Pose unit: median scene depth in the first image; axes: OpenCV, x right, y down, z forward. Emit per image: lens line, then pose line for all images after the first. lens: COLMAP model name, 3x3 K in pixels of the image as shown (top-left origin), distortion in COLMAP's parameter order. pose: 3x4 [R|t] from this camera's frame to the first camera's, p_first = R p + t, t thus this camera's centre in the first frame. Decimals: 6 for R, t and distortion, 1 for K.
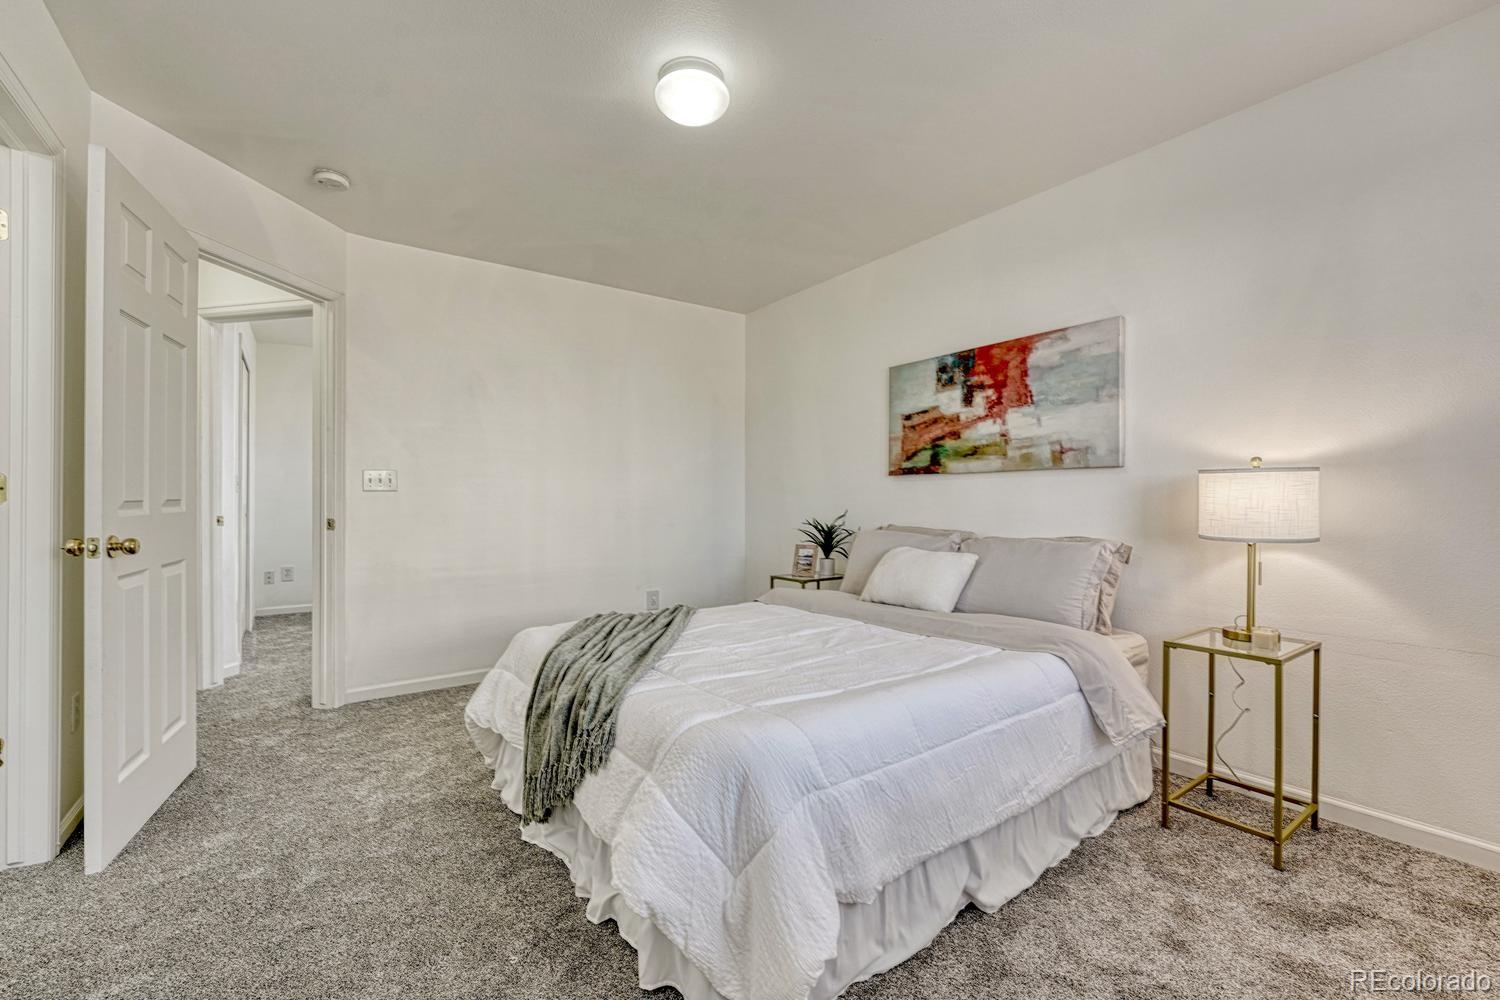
lens RADIAL K [[623.8, 0, 740.3], [0, 623.8, 499.0], [0, 0, 1]] dist [-0.011596, 0.001406]
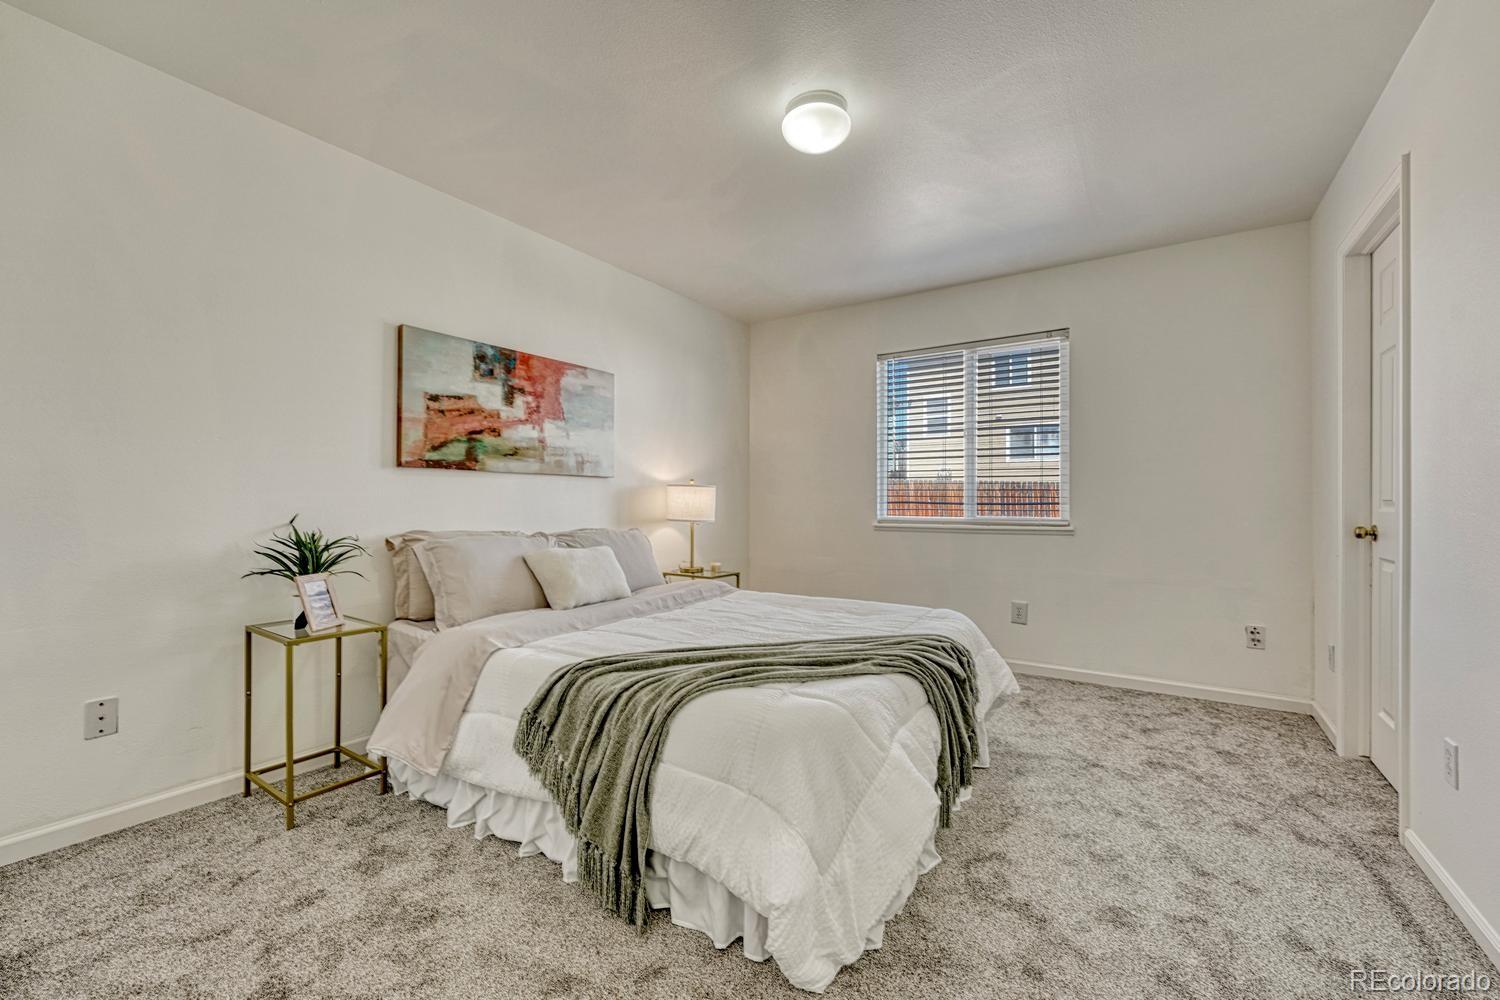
lens RADIAL K [[623.8, 0, 719.4], [0, 623.8, 498.6], [0, 0, 1]] dist [-0.011596, 0.001406]
pose [[-0.345928, -0.000958, 0.938261, -0.685295], [-0.007741, 0.999968, -0.001833, -0.000927], [-0.938229, -0.007897, -0.345924, 1.023188]]
